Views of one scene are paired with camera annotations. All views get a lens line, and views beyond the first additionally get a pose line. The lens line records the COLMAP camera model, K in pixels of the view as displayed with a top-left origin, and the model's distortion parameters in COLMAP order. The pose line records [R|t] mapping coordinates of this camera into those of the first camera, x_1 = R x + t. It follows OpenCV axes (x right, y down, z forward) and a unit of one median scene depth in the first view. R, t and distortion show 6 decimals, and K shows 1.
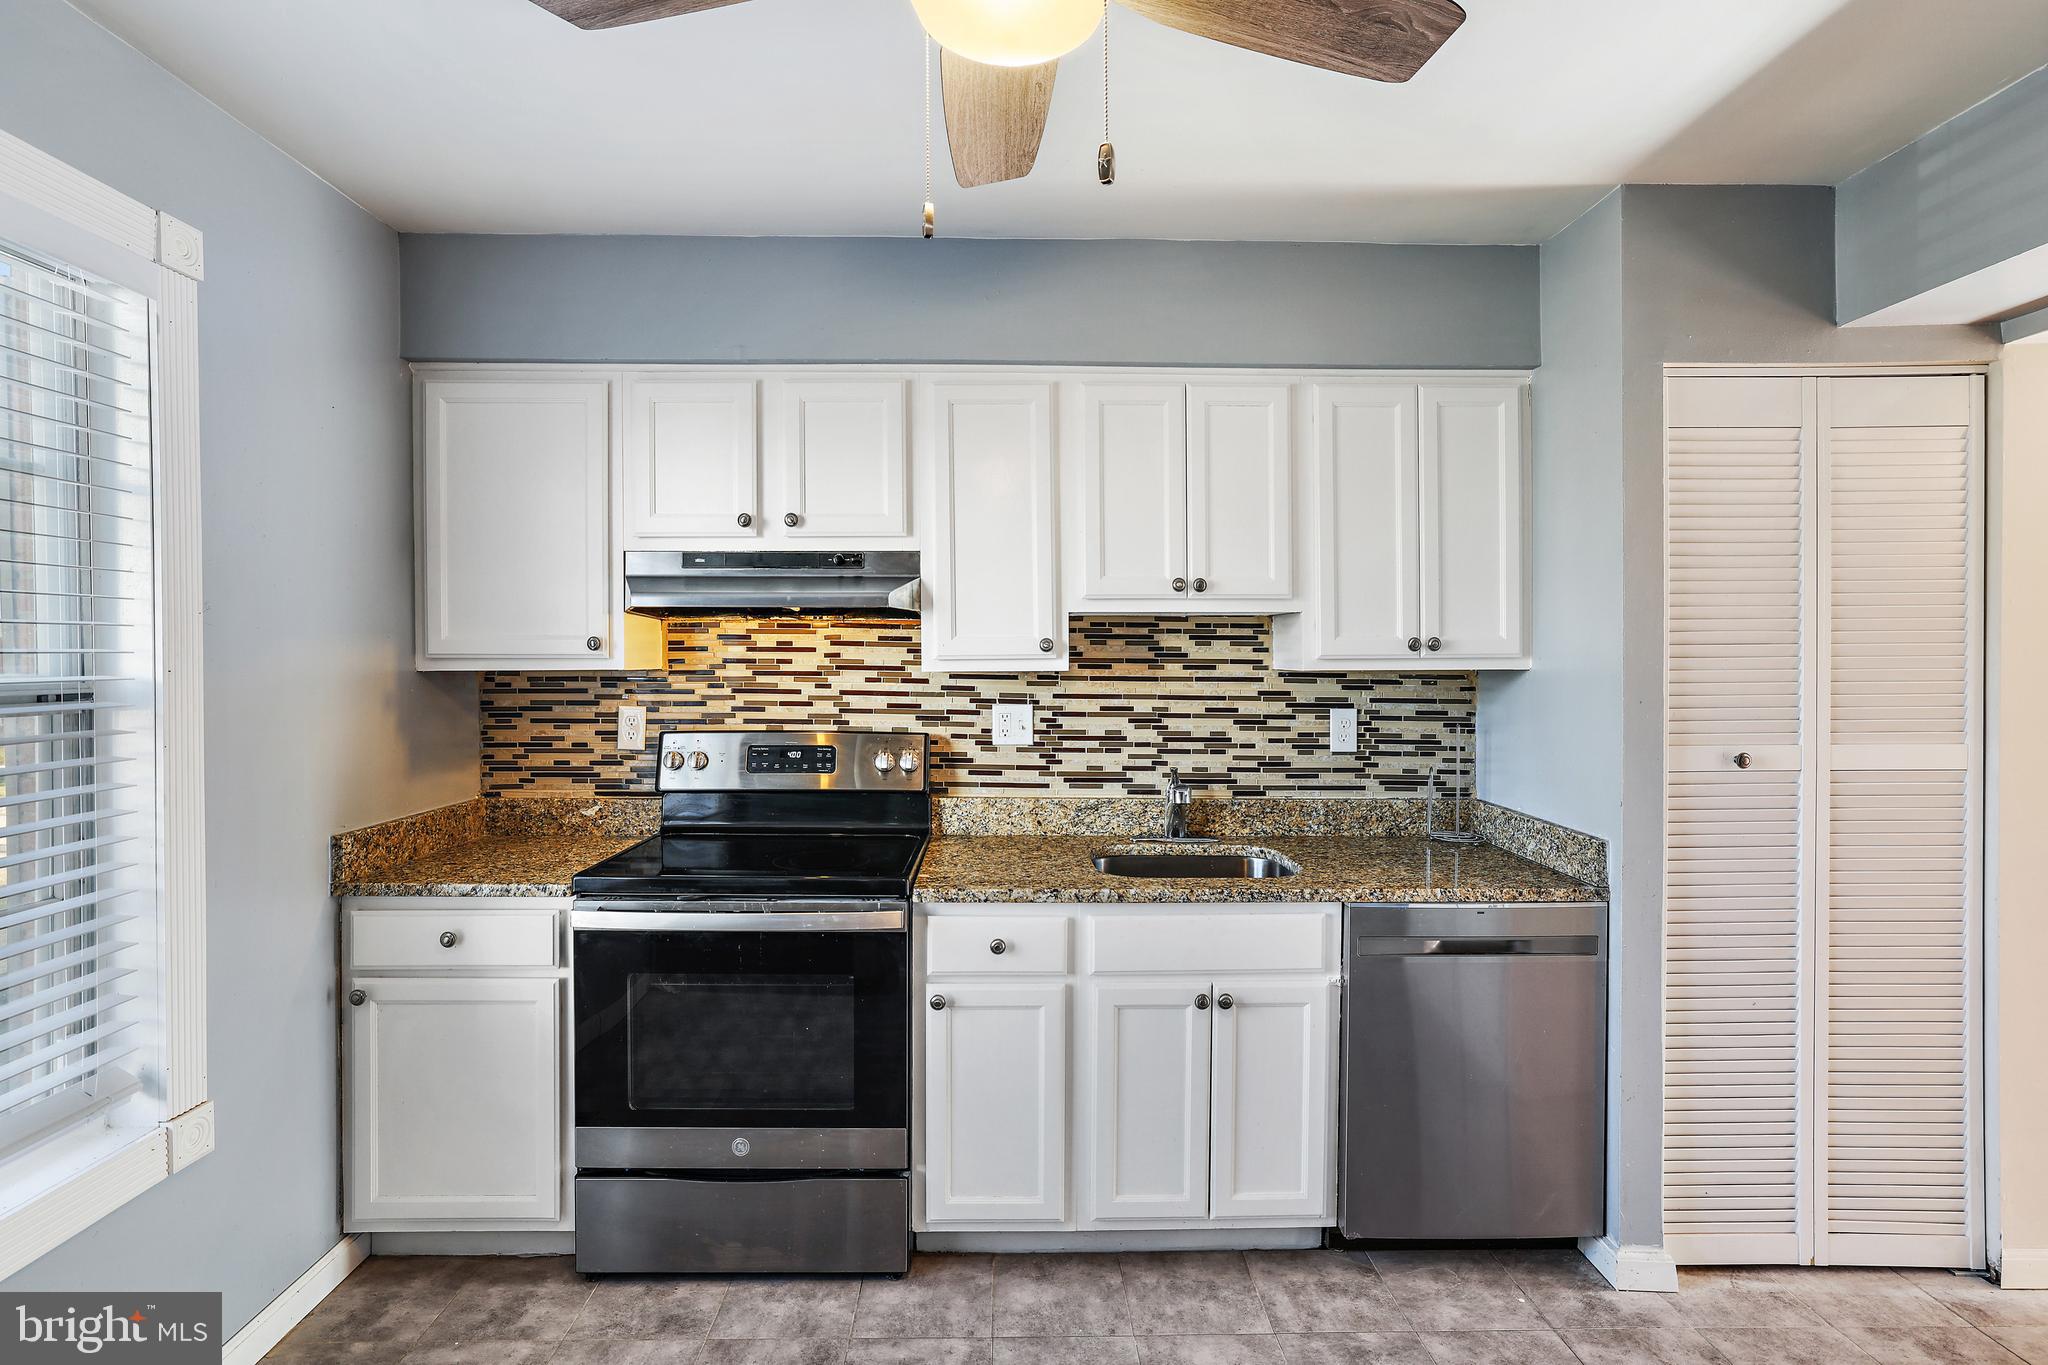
lens RADIAL K [[981.1, 0, 1022.5], [0, 981.1, 680.0], [0, 0, 1]] dist [-0.000647, 0.000028]
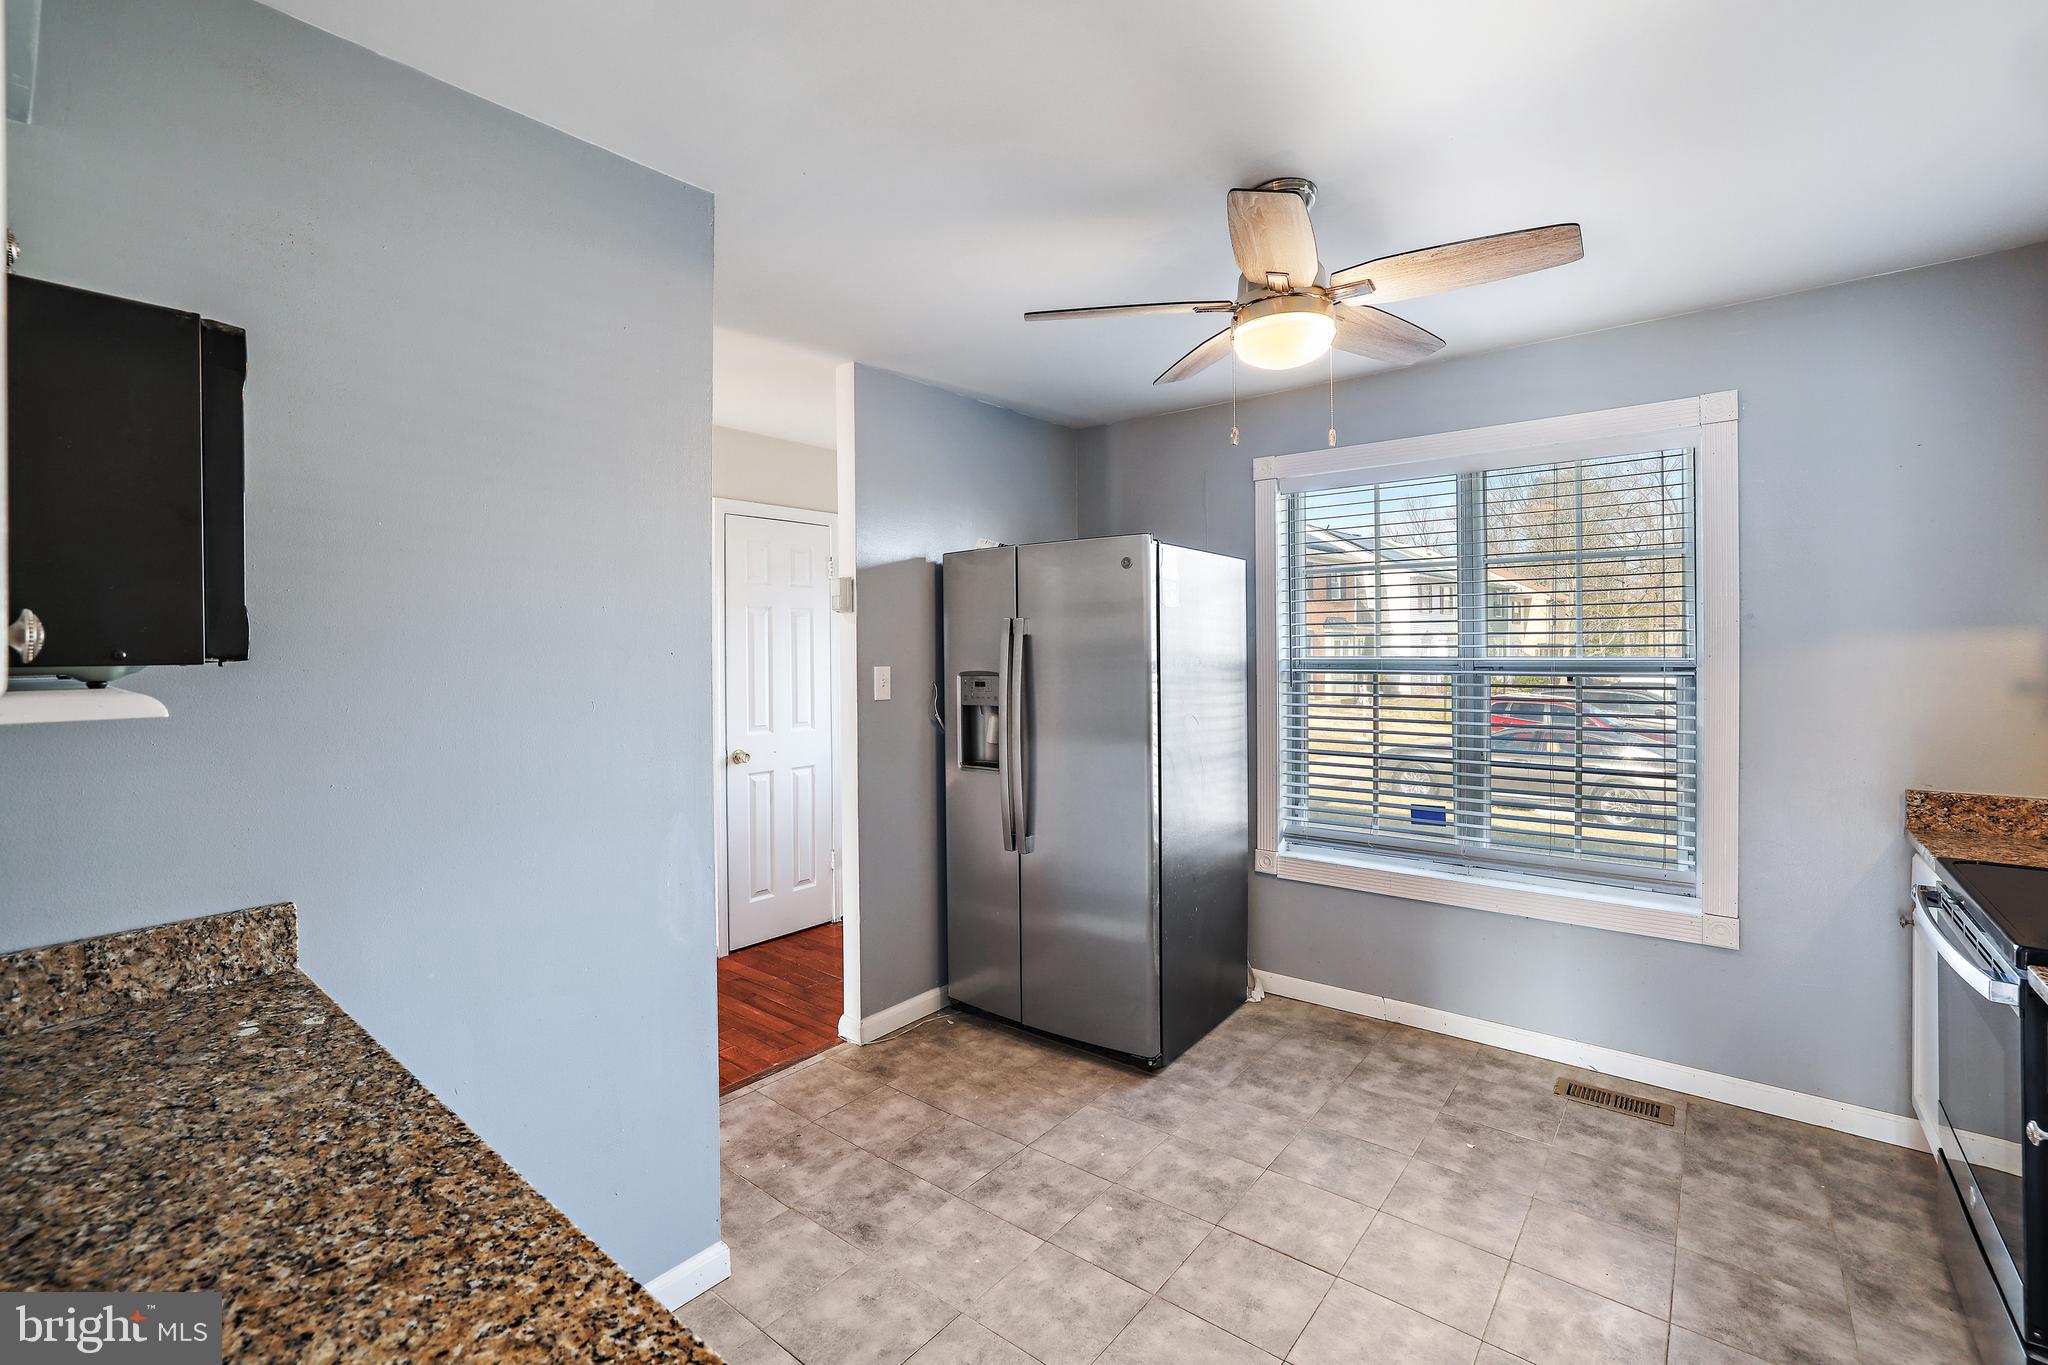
lens RADIAL K [[867.9, 0, 1033.2], [0, 867.9, 662.1], [0, 0, 1]] dist [-0.028299, 0.000151]
pose [[-0.642413, 0.016002, -0.766192, 0.866106], [-0.004647, 0.999682, 0.024775, -0.026673], [0.766345, 0.019476, -0.642134, 0.858153]]
